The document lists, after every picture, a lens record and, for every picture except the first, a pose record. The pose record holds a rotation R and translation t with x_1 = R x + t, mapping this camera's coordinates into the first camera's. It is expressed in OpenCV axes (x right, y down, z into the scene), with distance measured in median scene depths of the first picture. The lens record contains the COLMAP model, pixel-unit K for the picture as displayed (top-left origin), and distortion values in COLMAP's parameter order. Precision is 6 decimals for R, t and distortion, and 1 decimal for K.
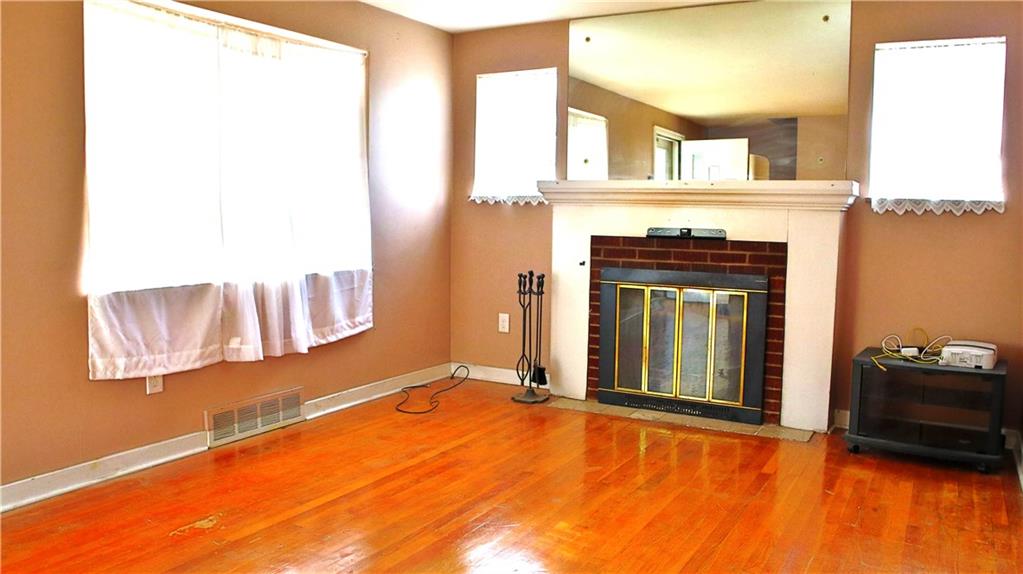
lens RADIAL K [[787.4, 0, 511.5], [0, 787.4, 287.0], [0, 0, 1]] dist [-0.130601, 0.082836]
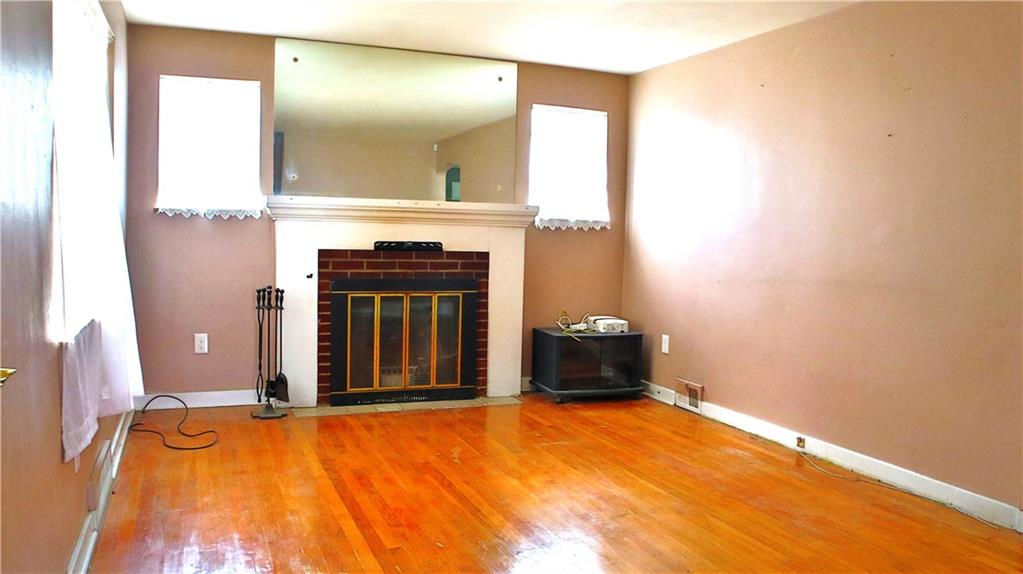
lens RADIAL K [[787.4, 0, 511.5], [0, 787.4, 287.0], [0, 0, 1]] dist [-0.130601, 0.082836]
pose [[0.617437, -0.053033, 0.784831, -0.582068], [0.057711, 0.998090, 0.022041, -0.023840], [-0.784501, 0.031684, 0.619318, 0.155699]]
